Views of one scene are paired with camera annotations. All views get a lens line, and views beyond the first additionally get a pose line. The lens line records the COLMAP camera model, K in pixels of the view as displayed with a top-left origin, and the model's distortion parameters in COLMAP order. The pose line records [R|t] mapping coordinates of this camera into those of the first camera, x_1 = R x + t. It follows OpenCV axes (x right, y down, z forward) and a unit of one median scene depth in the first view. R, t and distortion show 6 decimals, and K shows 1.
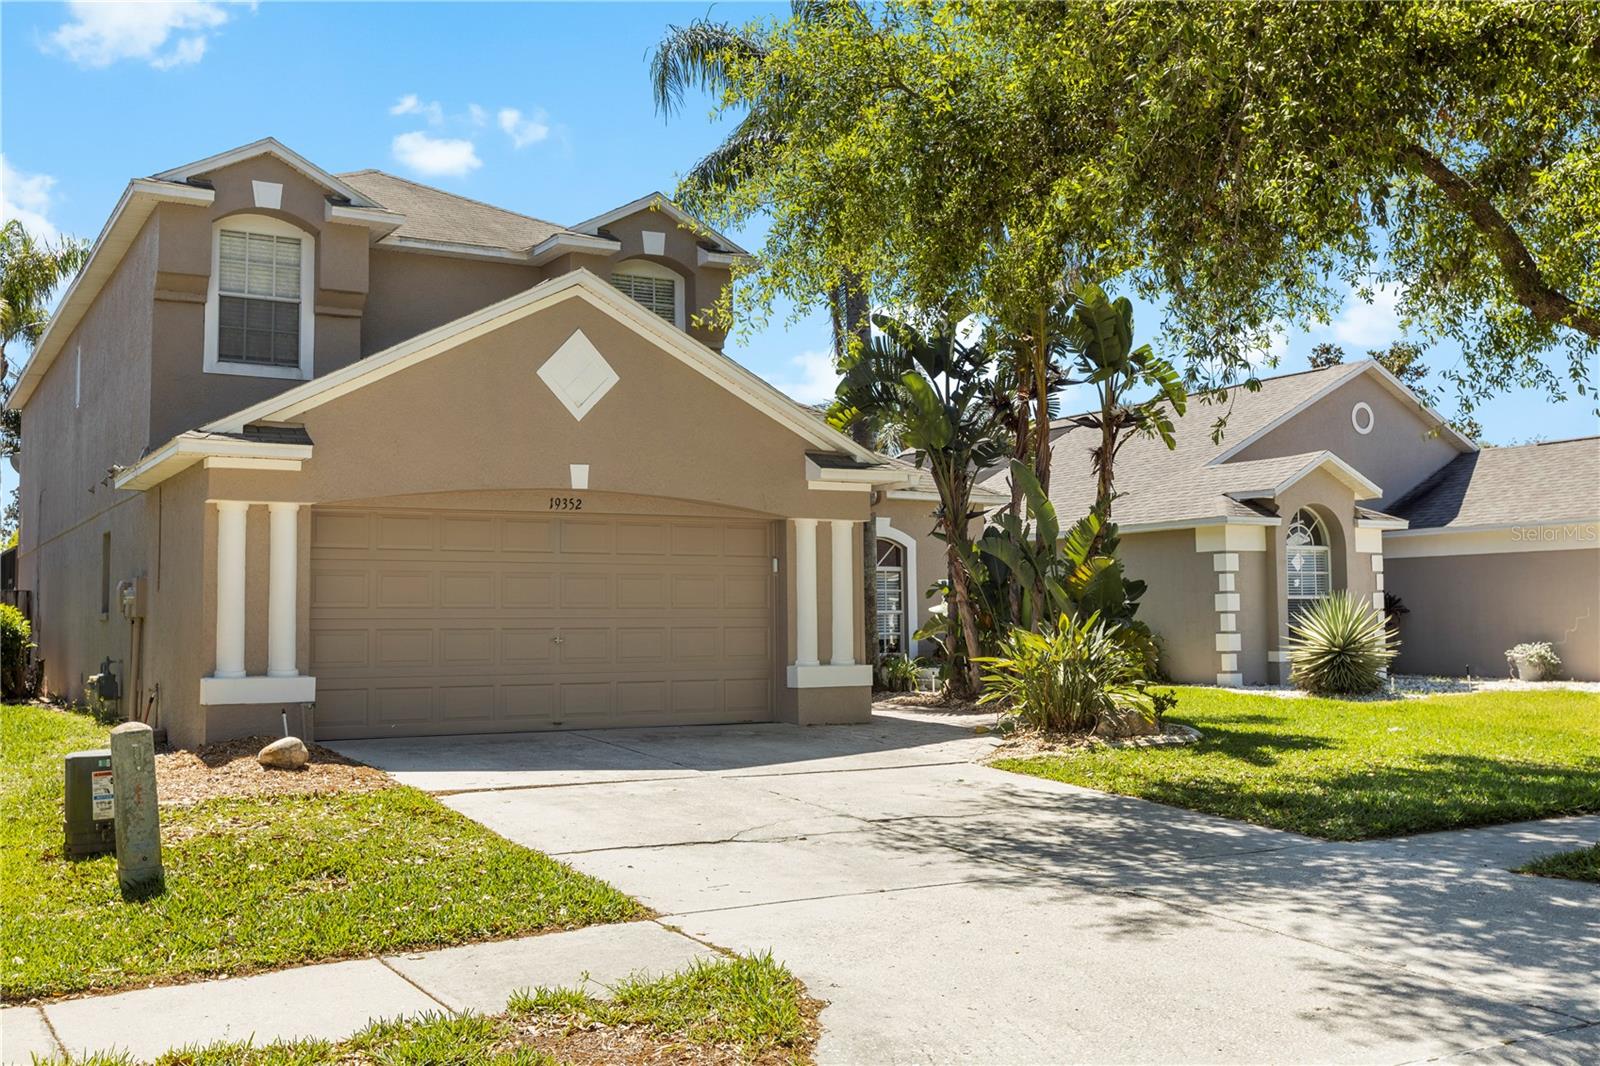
lens RADIAL K [[1518.5, 0, 799.3], [0, 1518.5, 524.6], [0, 0, 1]] dist [-0.025204, 0.000000]
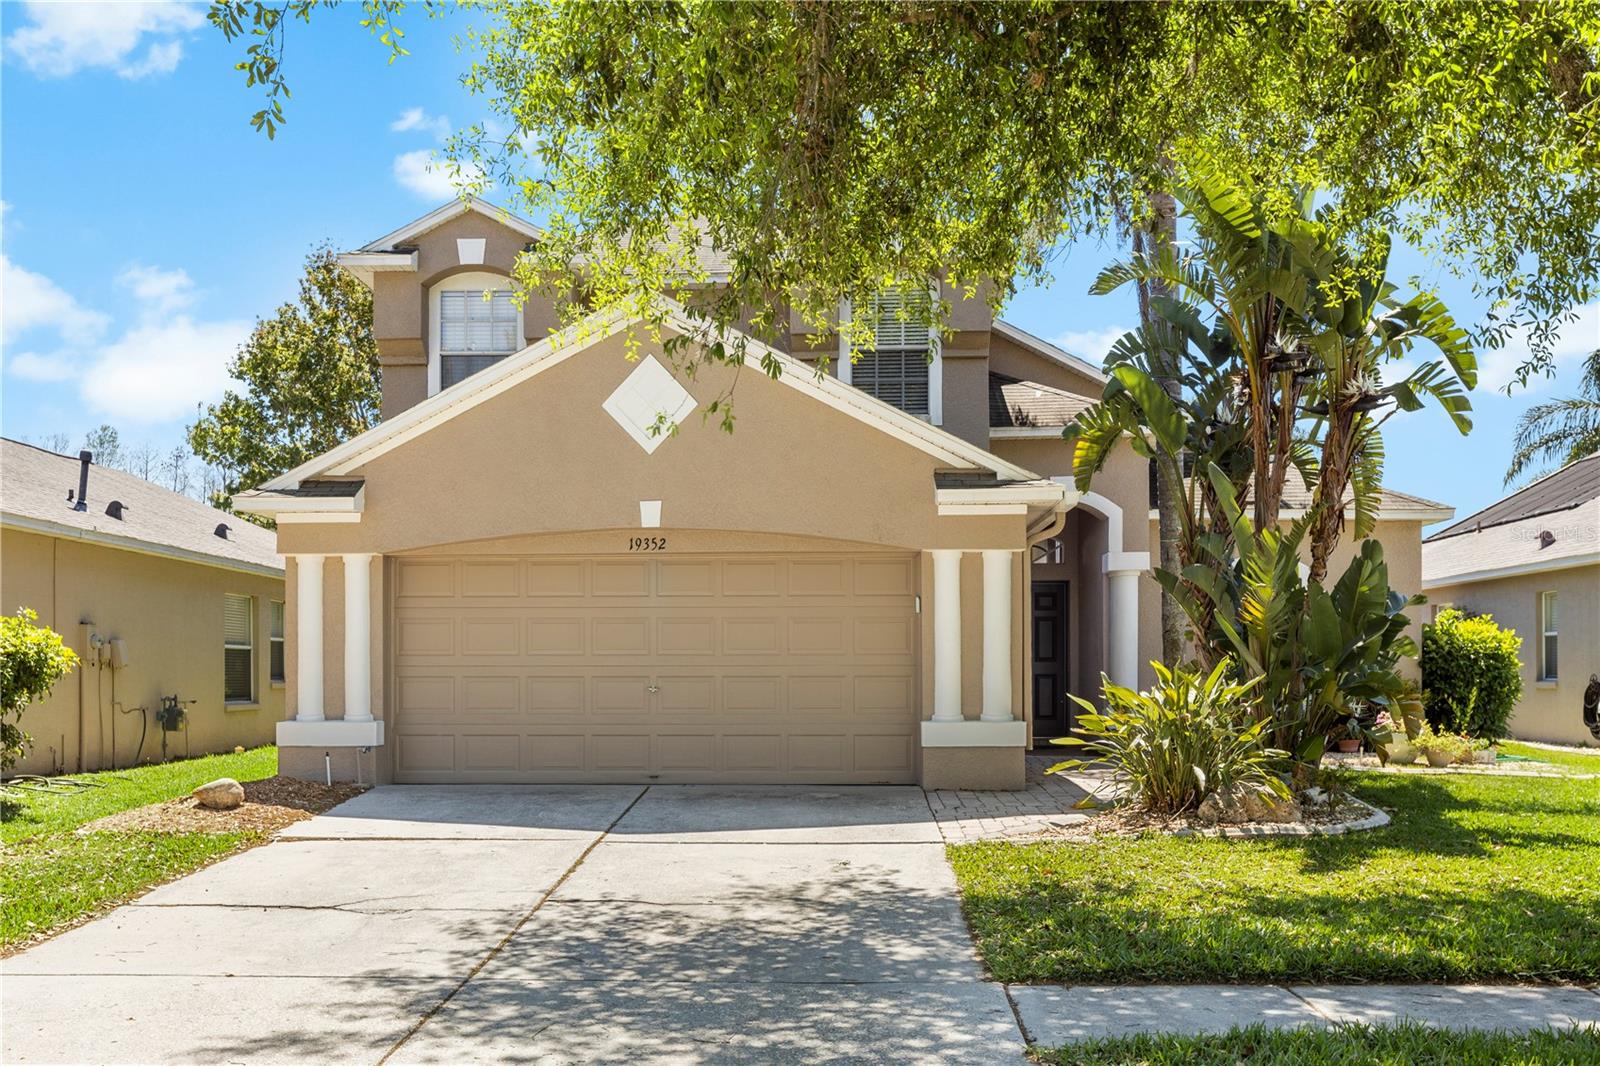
lens RADIAL K [[1560.1, 0, 821.5], [0, 1560.1, 677.7], [0, 0, 1]] dist [-0.009917, 0.000000]
pose [[0.850467, 0.005616, -0.525998, 0.440819], [0.031131, 0.997653, 0.060987, 0.013285], [0.525106, -0.068242, 0.848296, 0.232039]]
